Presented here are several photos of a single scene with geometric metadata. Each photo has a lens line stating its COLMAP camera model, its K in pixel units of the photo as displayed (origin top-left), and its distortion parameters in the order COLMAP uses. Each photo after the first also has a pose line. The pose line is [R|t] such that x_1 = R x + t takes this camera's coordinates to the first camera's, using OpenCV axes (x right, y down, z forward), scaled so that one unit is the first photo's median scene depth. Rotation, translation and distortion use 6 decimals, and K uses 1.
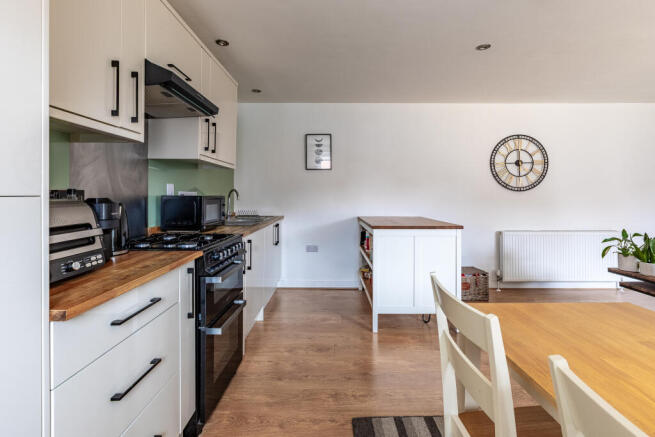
lens RADIAL K [[318.9, 0, 329.2], [0, 318.9, 194.9], [0, 0, 1]] dist [-0.001700, 0.000497]
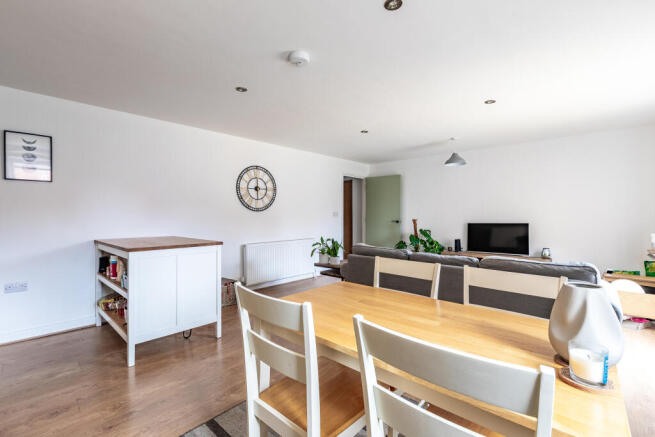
lens RADIAL K [[294.4, 0, 328.9], [0, 294.4, 212.8], [0, 0, 1]] dist [-0.000037, -0.000700]
pose [[0.678978, 0.002876, 0.734153, -0.082710], [0.000720, 0.999989, -0.004583, 0.000074], [-0.734158, 0.003641, 0.678969, 0.016142]]
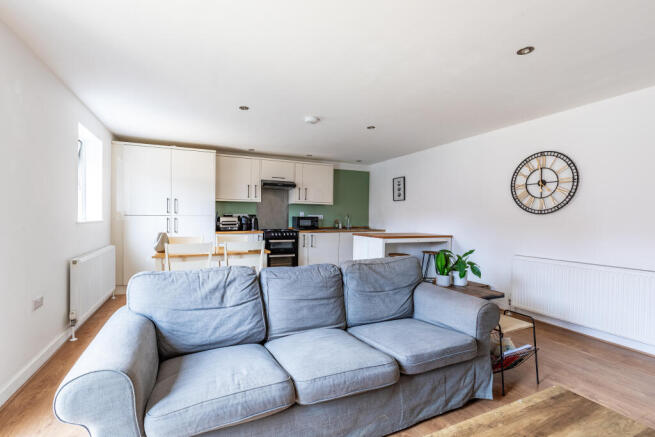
lens RADIAL K [[294.4, 0, 324.8], [0, 294.4, 218.7], [0, 0, 1]] dist [-0.000037, -0.000700]
pose [[0.410720, 0.010166, -0.911705, 1.513408], [-0.009134, 0.999934, 0.007035, 0.001075], [0.911716, 0.005438, 0.410786, 0.134368]]
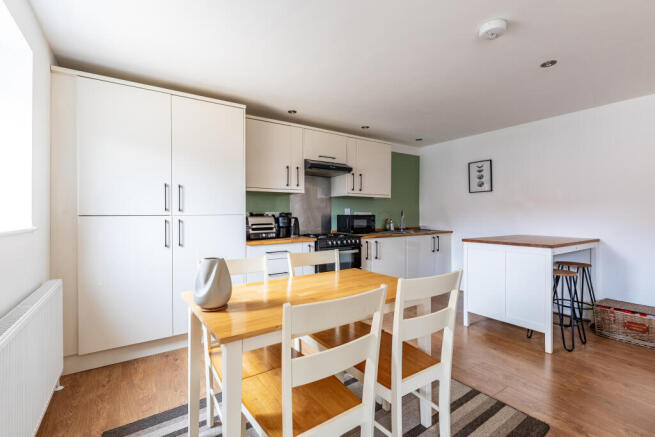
lens RADIAL K [[294.4, 0, 322.7], [0, 294.4, 214.0], [0, 0, 1]] dist [-0.000037, -0.000700]
pose [[0.554971, -0.006157, -0.831847, 0.723014], [0.004141, 0.999981, -0.004638, 0.003951], [0.831859, -0.000871, 0.554986, -0.074966]]
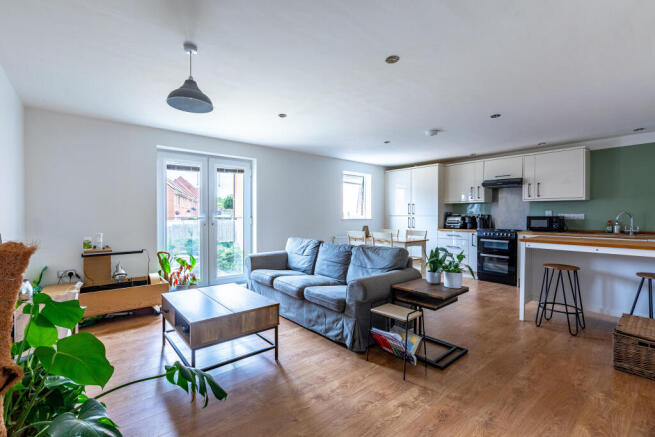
lens RADIAL K [[294.4, 0, 322.7], [0, 294.4, 217.8], [0, 0, 1]] dist [-0.000037, -0.000700]
pose [[-0.771926, 0.003324, -0.635704, 1.686086], [-0.001901, 0.999970, 0.007537, 0.001846], [0.635710, 0.007027, -0.771896, 1.315857]]
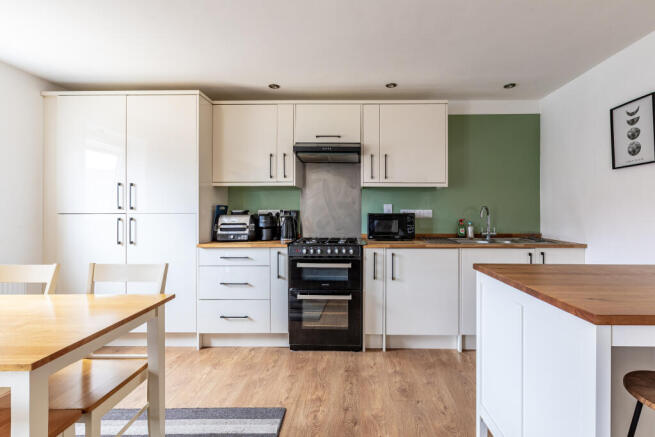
lens RADIAL K [[294.4, 0, 345.2], [0, 294.4, 209.8], [0, 0, 1]] dist [-0.000037, -0.000700]
pose [[-0.008037, -0.007271, -0.999941, 0.637305], [0.001367, 0.999973, -0.007283, -0.001614], [0.999967, -0.001426, -0.008027, 0.689082]]
